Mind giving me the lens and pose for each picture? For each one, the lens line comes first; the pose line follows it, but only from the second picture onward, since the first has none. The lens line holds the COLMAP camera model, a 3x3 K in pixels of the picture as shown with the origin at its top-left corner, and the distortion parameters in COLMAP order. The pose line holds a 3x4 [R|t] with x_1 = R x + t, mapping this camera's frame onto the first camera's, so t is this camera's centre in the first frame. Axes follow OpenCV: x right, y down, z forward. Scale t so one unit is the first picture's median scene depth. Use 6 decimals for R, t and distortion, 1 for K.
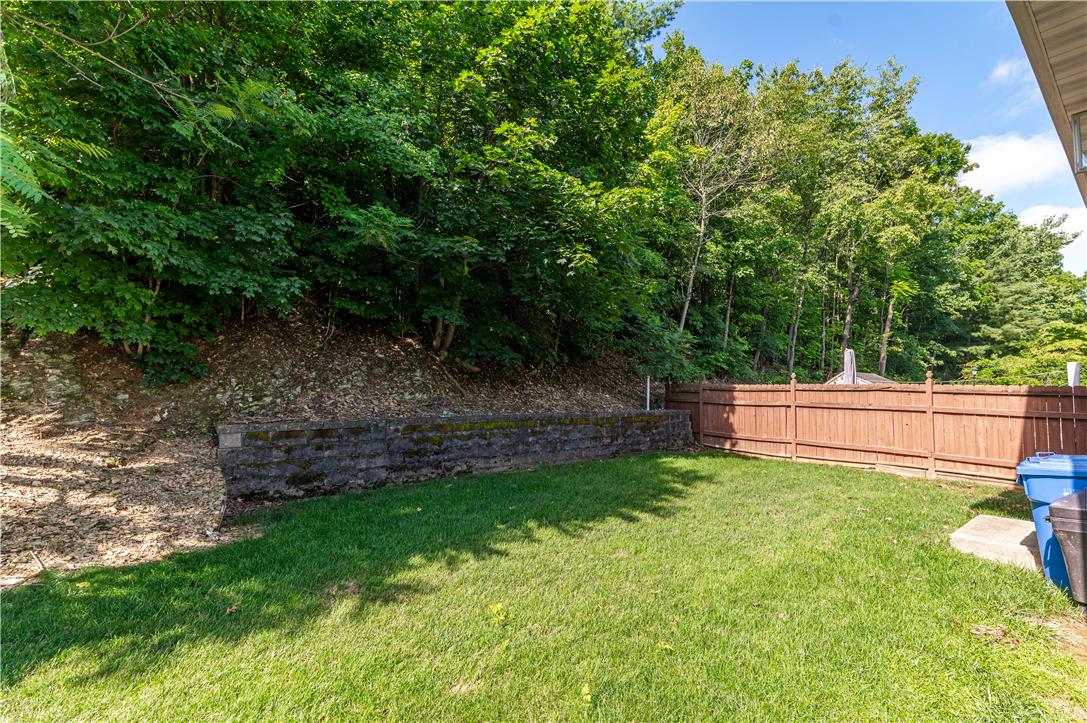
lens RADIAL K [[464.9, 0, 543.6], [0, 464.9, 360.3], [0, 0, 1]] dist [0.005177, -0.000952]
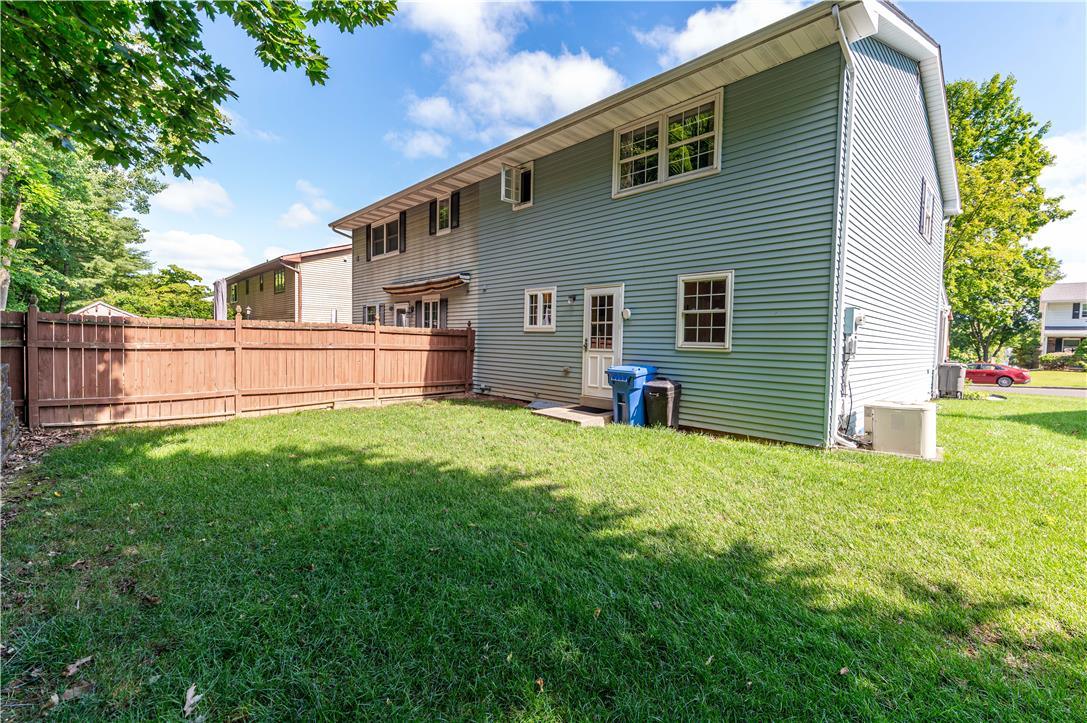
lens RADIAL K [[464.9, 0, 572.5], [0, 464.9, 356.9], [0, 0, 1]] dist [0.005177, -0.000952]
pose [[-0.144265, -0.048040, 0.988372, -0.354566], [-0.079877, 0.996127, 0.036758, 0.043766], [-0.986310, -0.073645, -0.147544, 0.625354]]
